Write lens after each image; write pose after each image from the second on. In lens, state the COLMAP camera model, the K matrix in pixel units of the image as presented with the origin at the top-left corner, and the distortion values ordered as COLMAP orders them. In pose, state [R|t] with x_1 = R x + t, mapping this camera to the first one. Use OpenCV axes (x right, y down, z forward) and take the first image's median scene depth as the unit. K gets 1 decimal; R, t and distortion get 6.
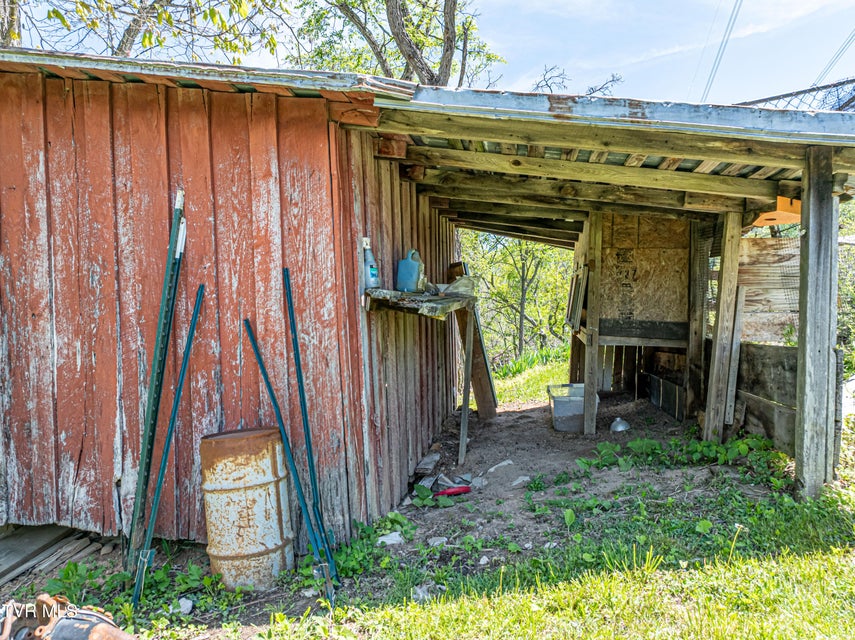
lens RADIAL K [[599.8, 0, 428.3], [0, 599.8, 322.3], [0, 0, 1]] dist [-0.027831, -0.001017]
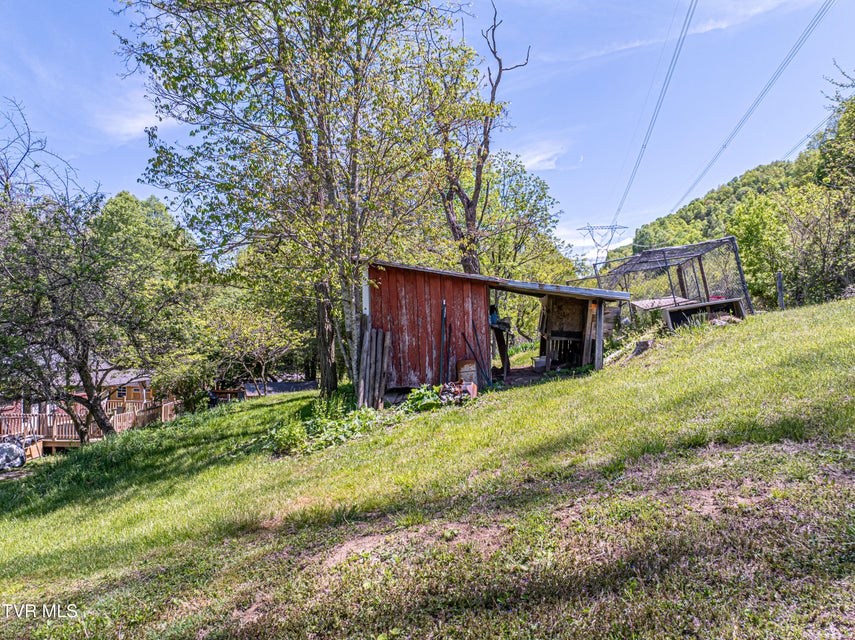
lens RADIAL K [[605.6, 0, 429.1], [0, 605.6, 321.7], [0, 0, 1]] dist [-0.054358, 0.028274]
pose [[0.998018, 0.003090, 0.062846, -0.466794], [-0.003102, 0.999995, 0.000098, -0.046606], [-0.062846, -0.000293, 0.998023, -1.799169]]
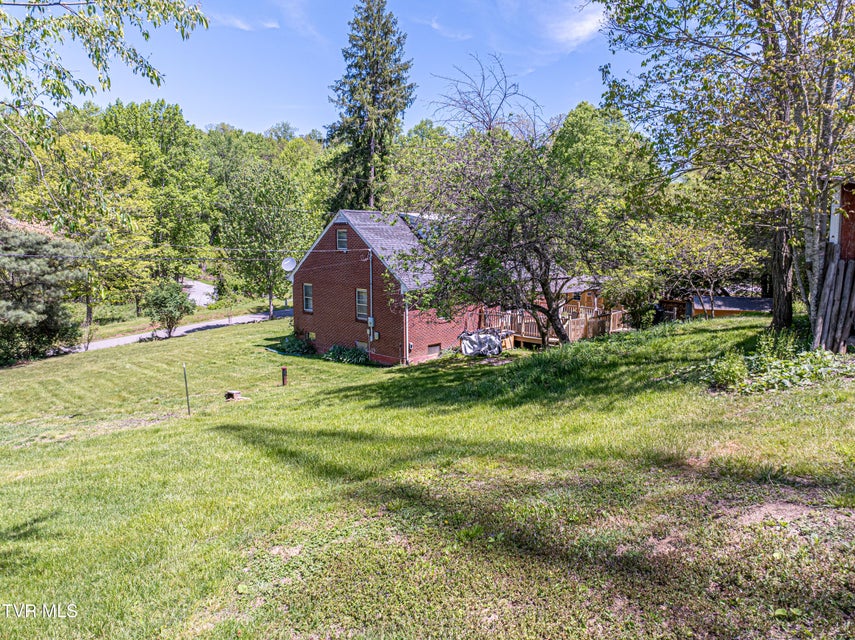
lens RADIAL K [[605.6, 0, 429.2], [0, 605.6, 316.0], [0, 0, 1]] dist [-0.054358, 0.028274]
pose [[0.793873, 0.085796, -0.602001, -0.412170], [0.007271, 0.988586, 0.150480, -0.154297], [0.608041, -0.123840, 0.784188, -1.895346]]
